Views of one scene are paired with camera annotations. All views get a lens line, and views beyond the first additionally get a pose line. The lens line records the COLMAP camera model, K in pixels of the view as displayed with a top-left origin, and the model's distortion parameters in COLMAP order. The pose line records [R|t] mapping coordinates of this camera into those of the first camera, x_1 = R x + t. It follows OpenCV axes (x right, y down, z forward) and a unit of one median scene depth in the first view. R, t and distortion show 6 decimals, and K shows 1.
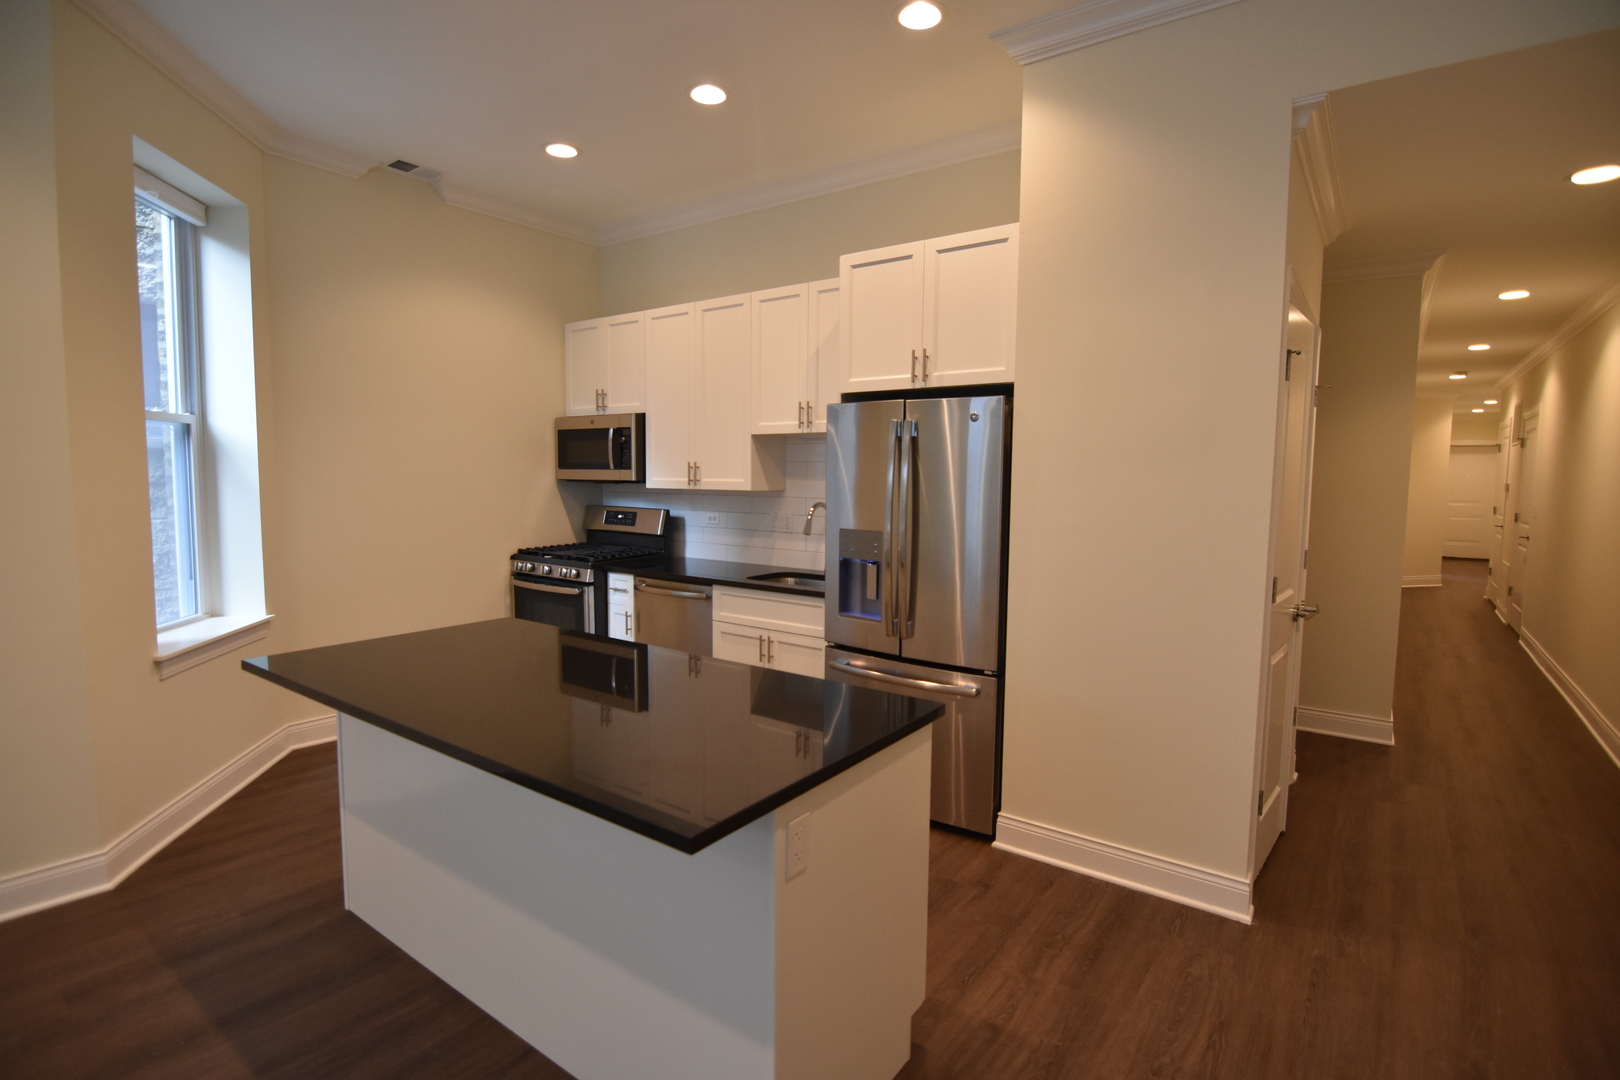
lens RADIAL K [[781.6, 0, 805.4], [0, 781.6, 538.5], [0, 0, 1]] dist [0.001097, -0.017073]
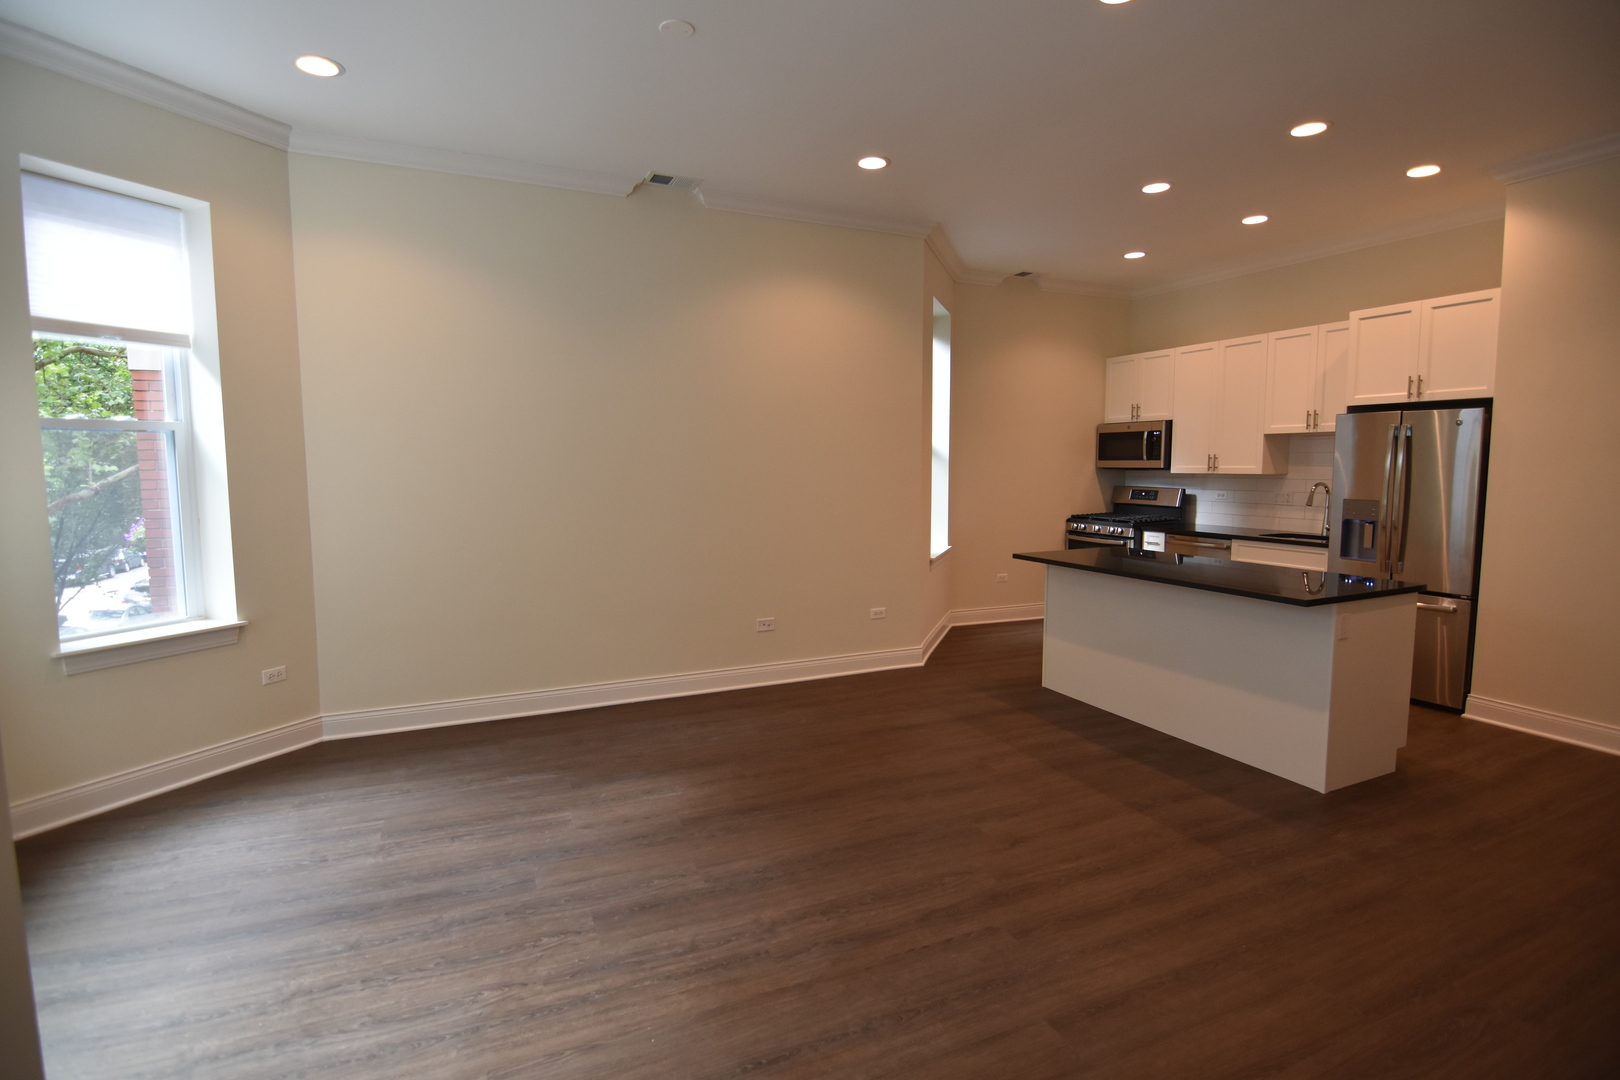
lens RADIAL K [[781.6, 0, 805.4], [0, 781.6, 538.5], [0, 0, 1]] dist [0.001097, -0.017073]
pose [[0.874111, 0.033853, -0.484544, -0.099040], [-0.027544, 0.999418, 0.020137, 0.046476], [0.484944, -0.004256, 0.874535, -0.595294]]
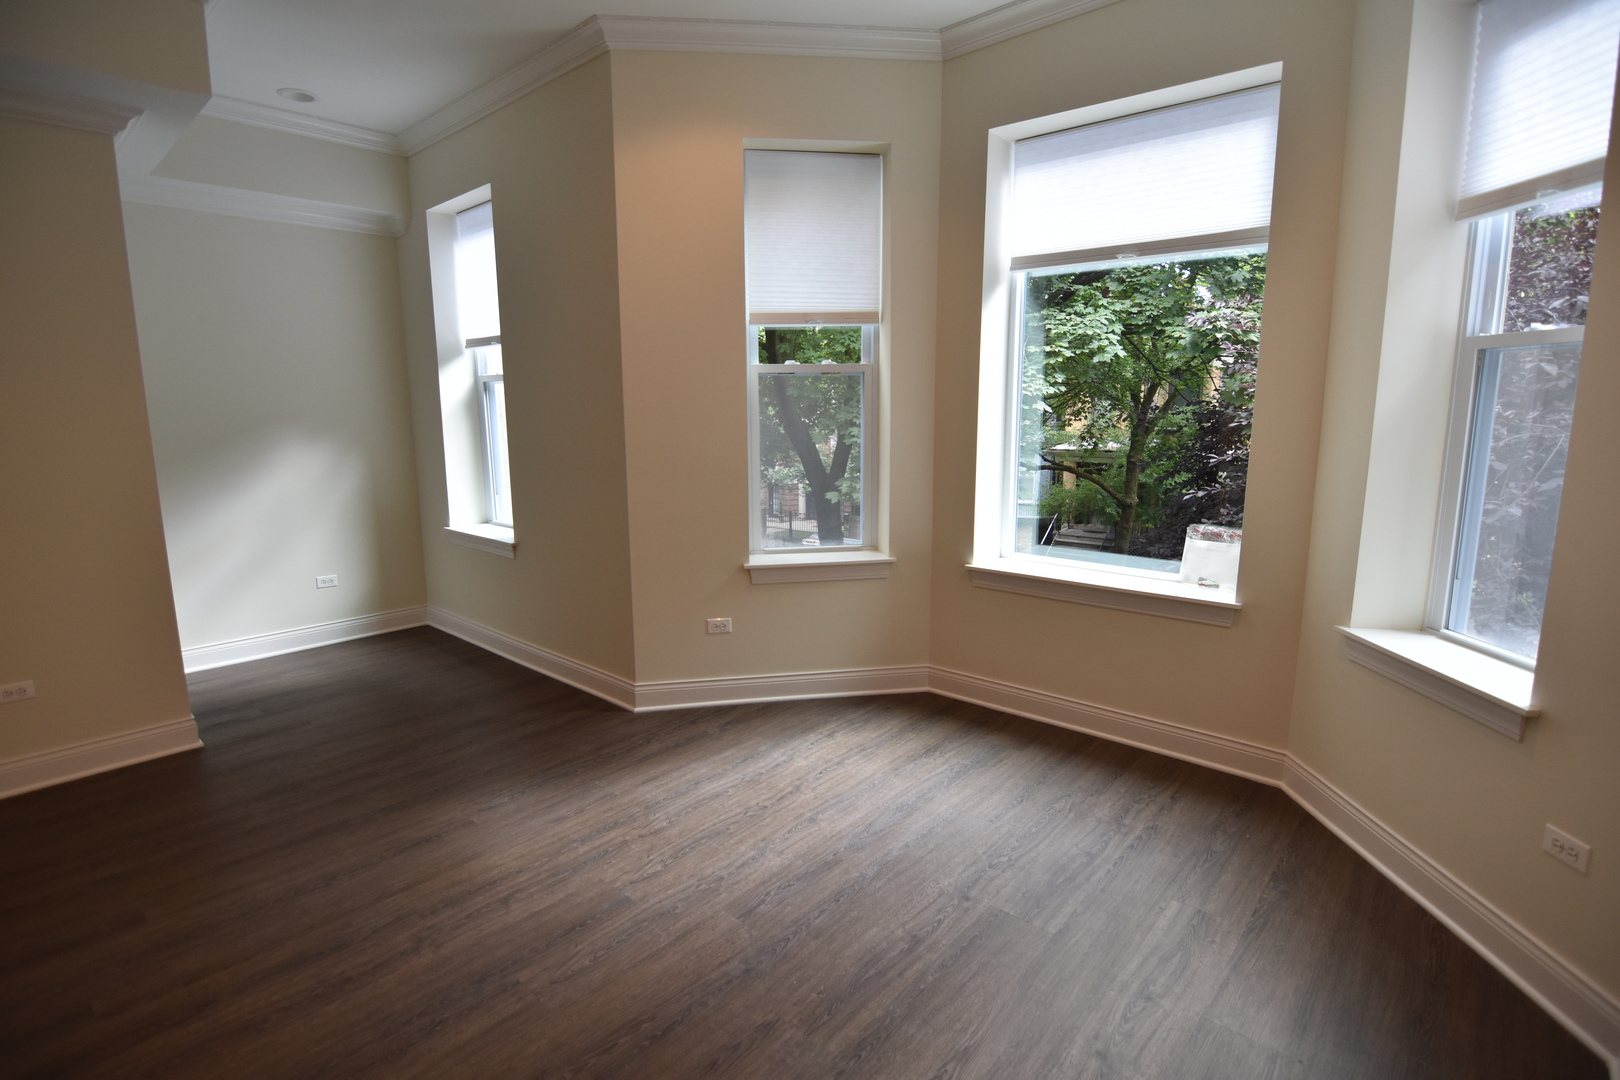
lens RADIAL K [[786.5, 0, 804.6], [0, 786.5, 535.8], [0, 0, 1]] dist [-0.001726, -0.011815]
pose [[-0.995524, -0.019903, 0.092388, -0.663608], [0.003528, 0.969065, 0.246781, -0.031805], [-0.094442, 0.246003, -0.964657, 0.269591]]
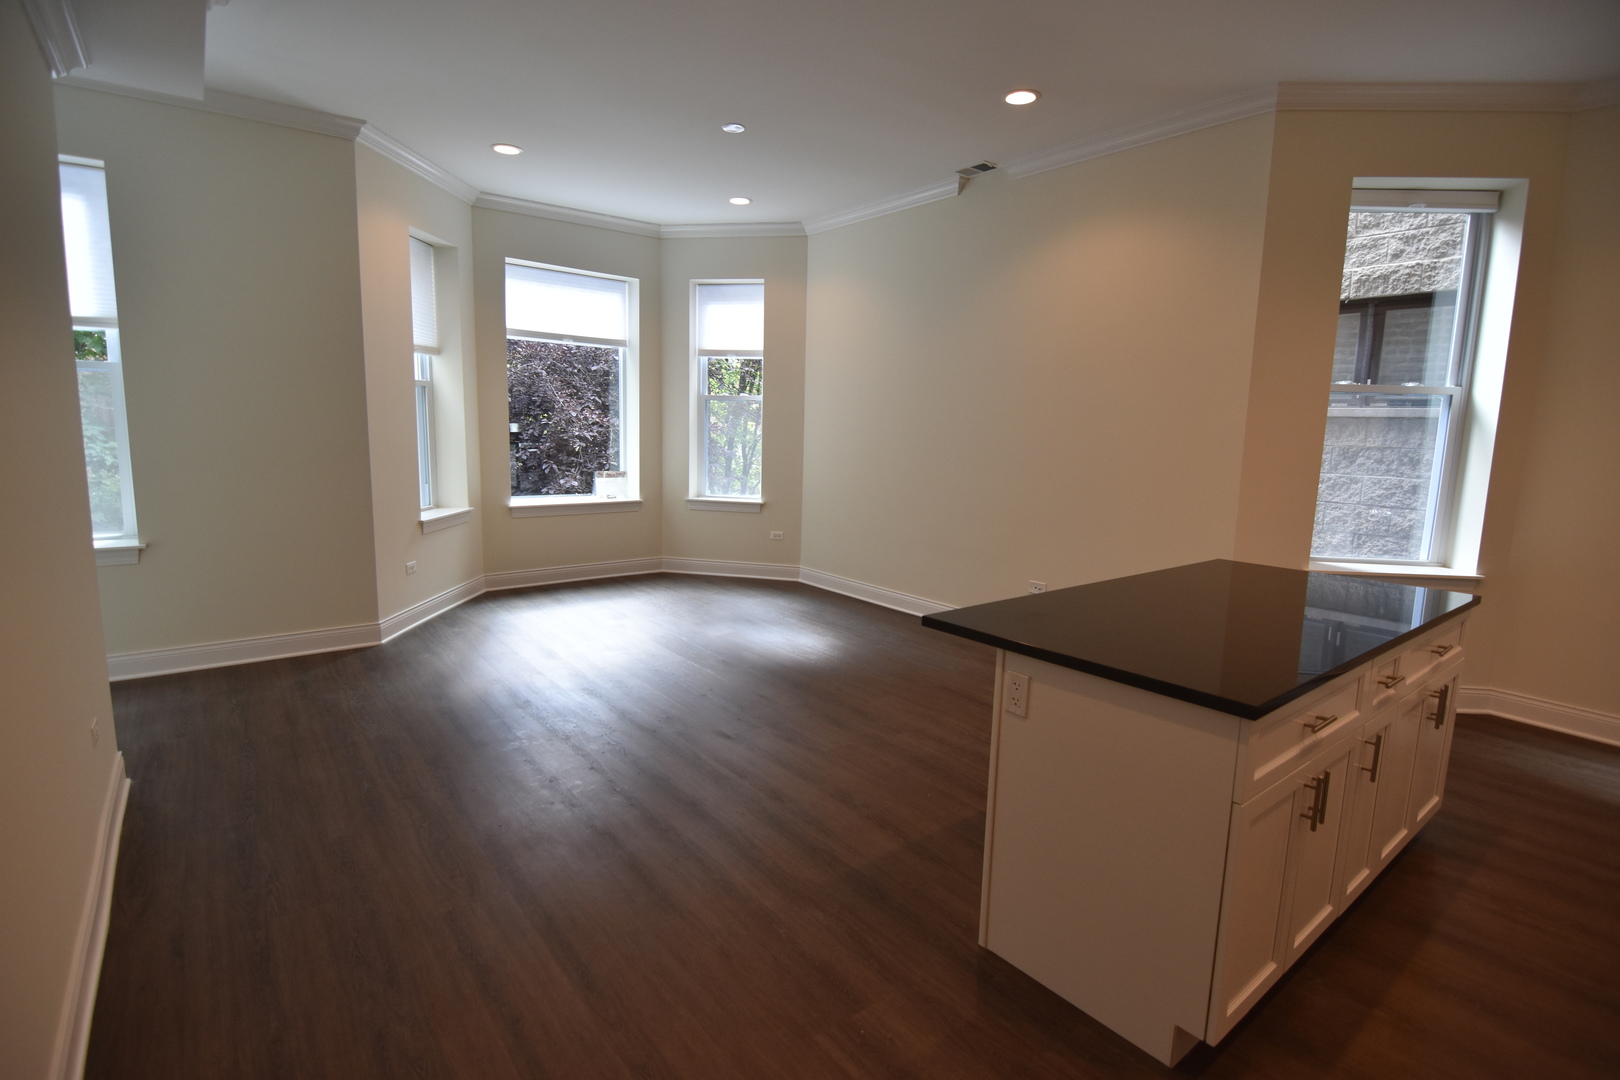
lens RADIAL K [[786.5, 0, 804.6], [0, 786.5, 535.8], [0, 0, 1]] dist [-0.001726, -0.011815]
pose [[-0.269456, 0.118486, -0.955696, 0.464730], [-0.106984, 0.982576, 0.151983, -0.013785], [0.957052, 0.143197, -0.252085, 0.327606]]
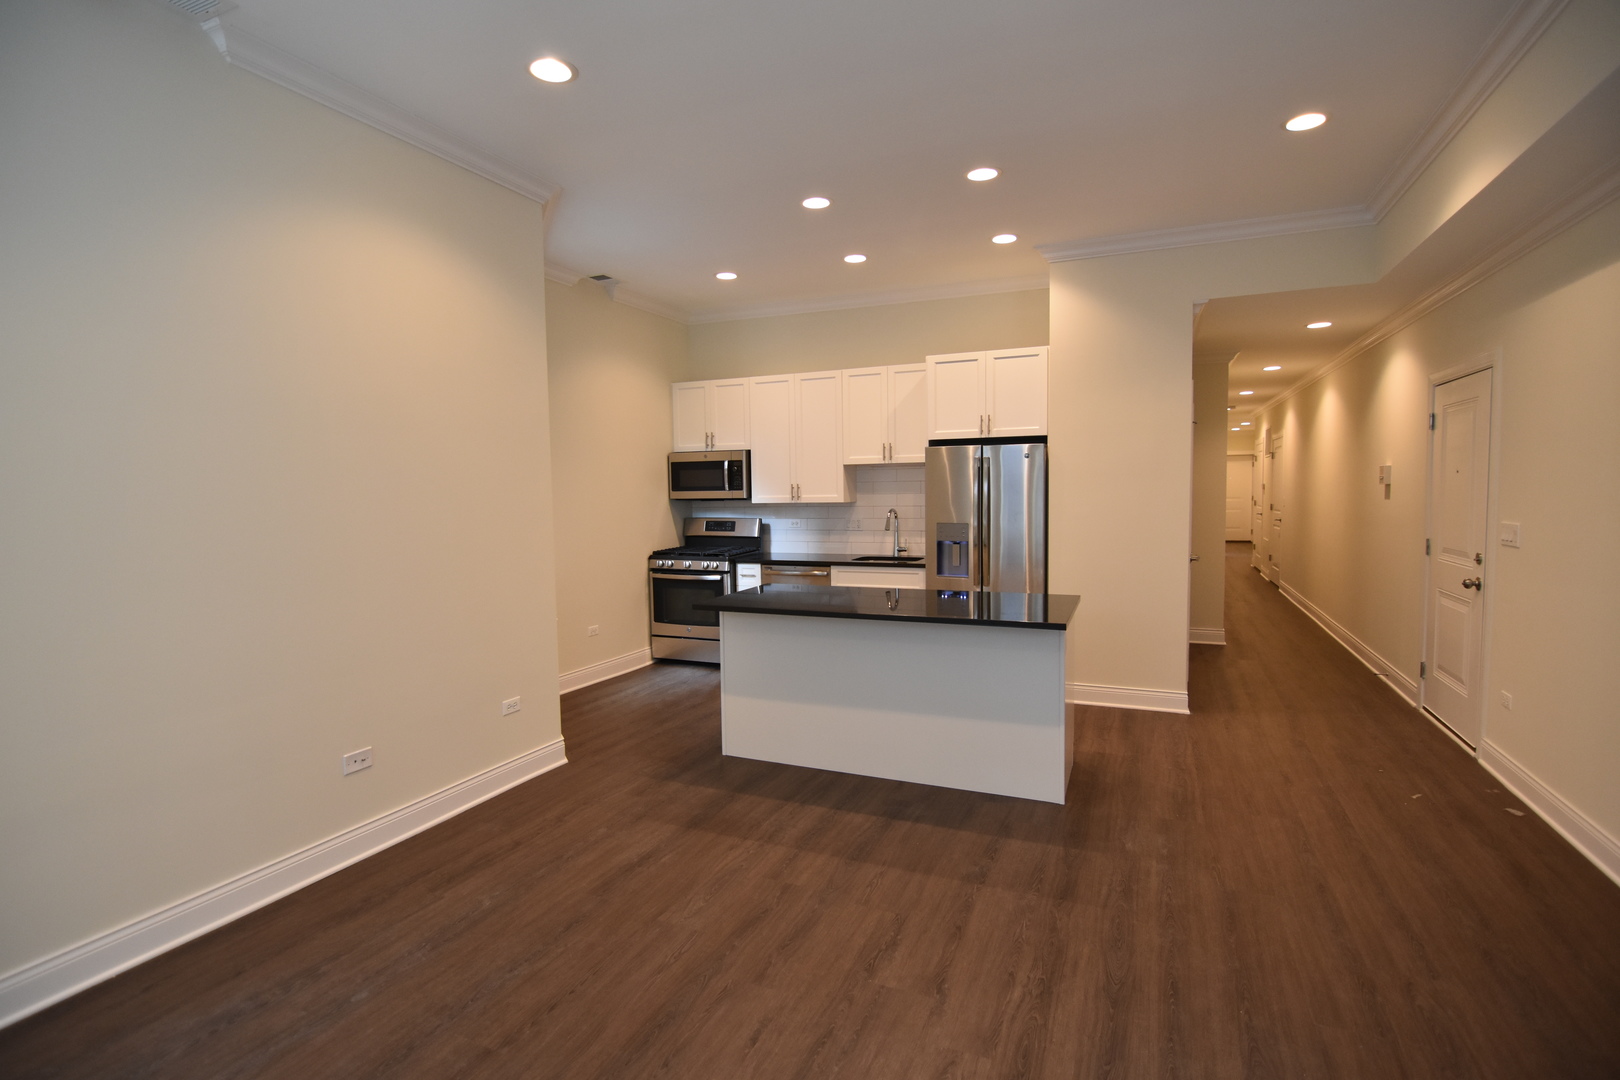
lens RADIAL K [[781.6, 0, 805.4], [0, 781.6, 538.5], [0, 0, 1]] dist [0.001097, -0.017073]
pose [[0.974413, -0.039723, 0.221228, -0.451958], [0.043738, 0.998955, -0.013278, 0.022739], [-0.220469, 0.022615, 0.975132, -0.408954]]
